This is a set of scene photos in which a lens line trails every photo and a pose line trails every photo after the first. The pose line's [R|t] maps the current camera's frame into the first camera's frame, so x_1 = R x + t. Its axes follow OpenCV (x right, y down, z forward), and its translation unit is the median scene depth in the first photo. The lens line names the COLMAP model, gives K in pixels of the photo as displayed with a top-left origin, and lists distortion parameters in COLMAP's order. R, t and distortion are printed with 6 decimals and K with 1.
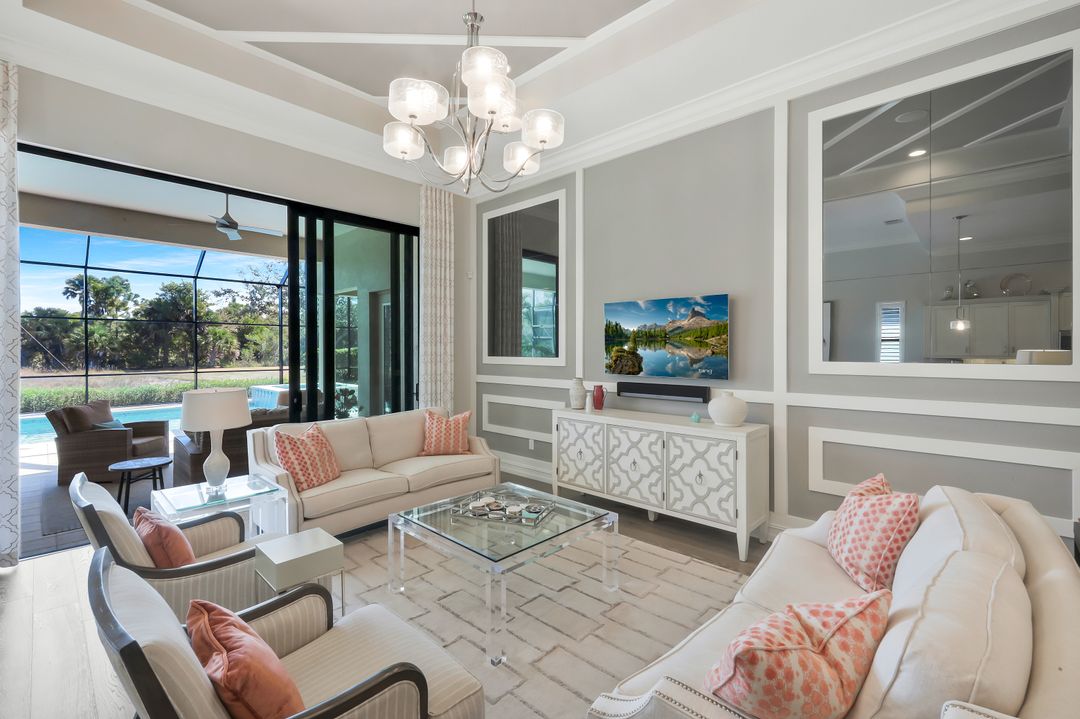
lens RADIAL K [[472.3, 0, 526.8], [0, 472.3, 351.0], [0, 0, 1]] dist [-0.000955, 0.000067]
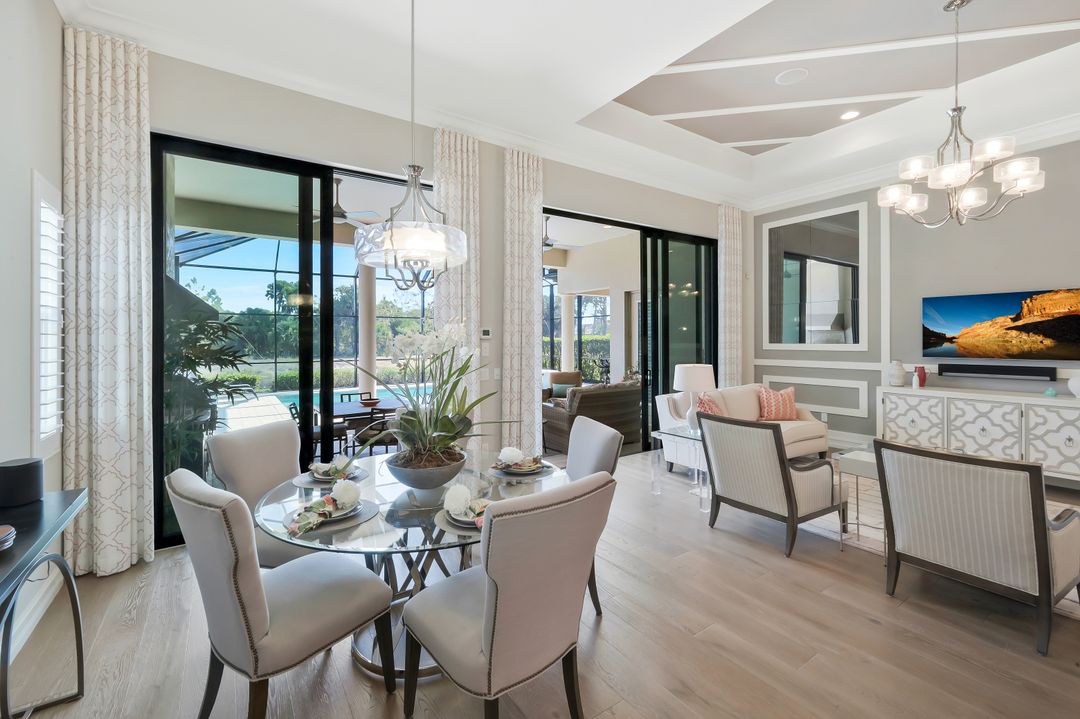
lens RADIAL K [[457.9, 0, 531.5], [0, 457.9, 340.5], [0, 0, 1]] dist [0.002784, 0.000518]
pose [[0.977101, -0.006025, -0.212692, -0.525721], [0.006066, 0.999981, -0.000462, 0.001202], [0.212691, -0.000838, 0.977119, -0.322224]]
